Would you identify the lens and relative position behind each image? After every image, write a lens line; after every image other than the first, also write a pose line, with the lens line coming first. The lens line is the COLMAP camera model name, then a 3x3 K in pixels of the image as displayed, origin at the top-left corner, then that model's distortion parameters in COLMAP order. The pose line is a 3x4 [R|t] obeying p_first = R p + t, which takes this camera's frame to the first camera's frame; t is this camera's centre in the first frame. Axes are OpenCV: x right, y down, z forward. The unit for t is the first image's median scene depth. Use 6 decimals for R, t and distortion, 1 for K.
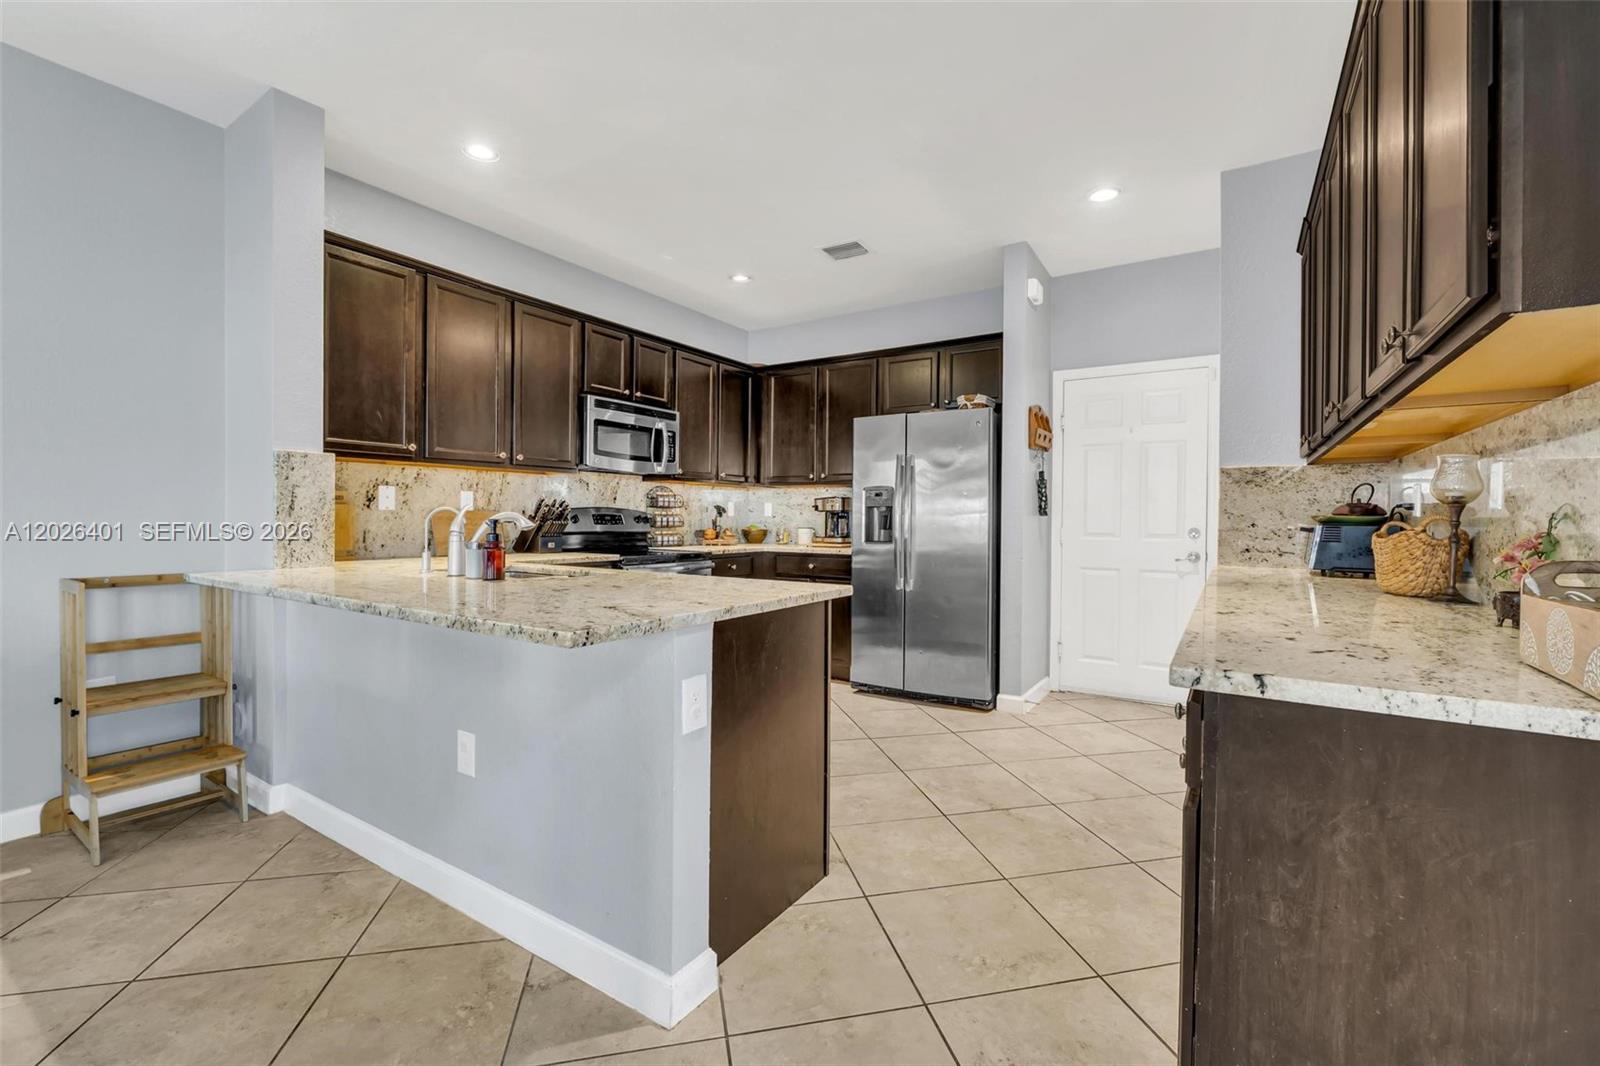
lens RADIAL K [[682.5, 0, 801.4], [0, 682.5, 526.5], [0, 0, 1]] dist [0.000486, 0.000036]
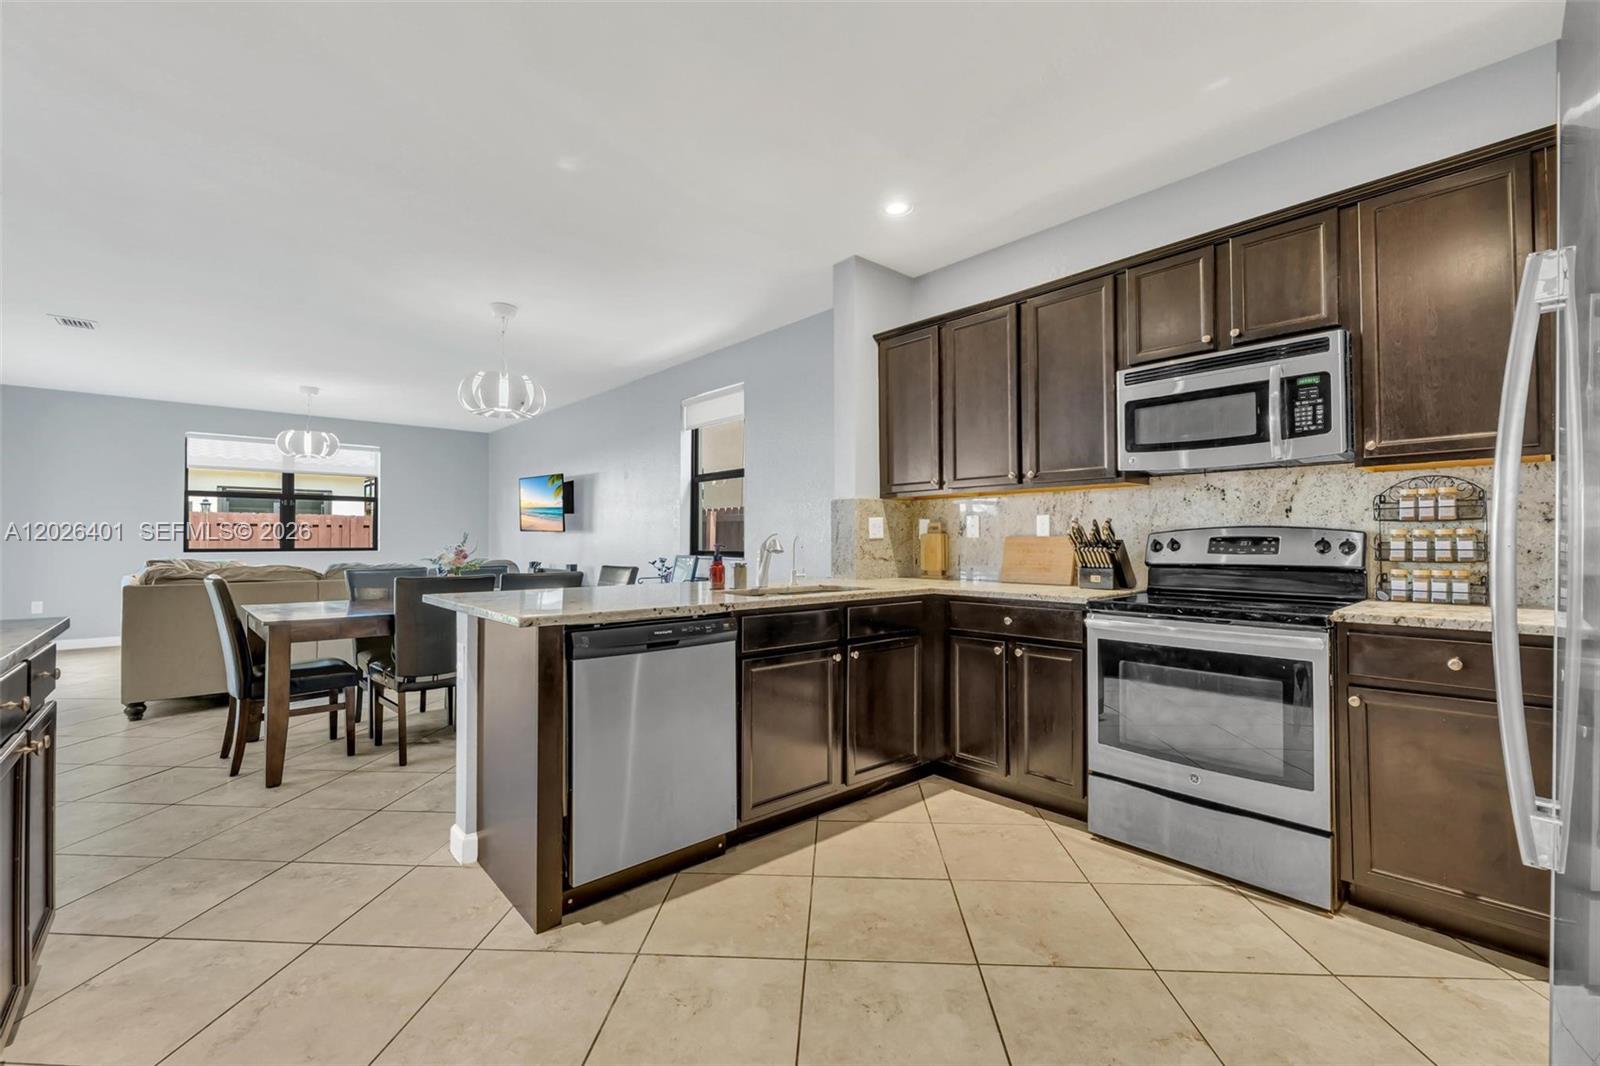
lens RADIAL K [[682.5, 0, 801.4], [0, 682.5, 526.5], [0, 0, 1]] dist [0.000486, 0.000036]
pose [[-0.265476, -0.029793, -0.963657, 0.497249], [-0.009203, 0.999555, -0.028368, -0.007771], [0.964074, 0.001337, -0.265632, 0.937512]]
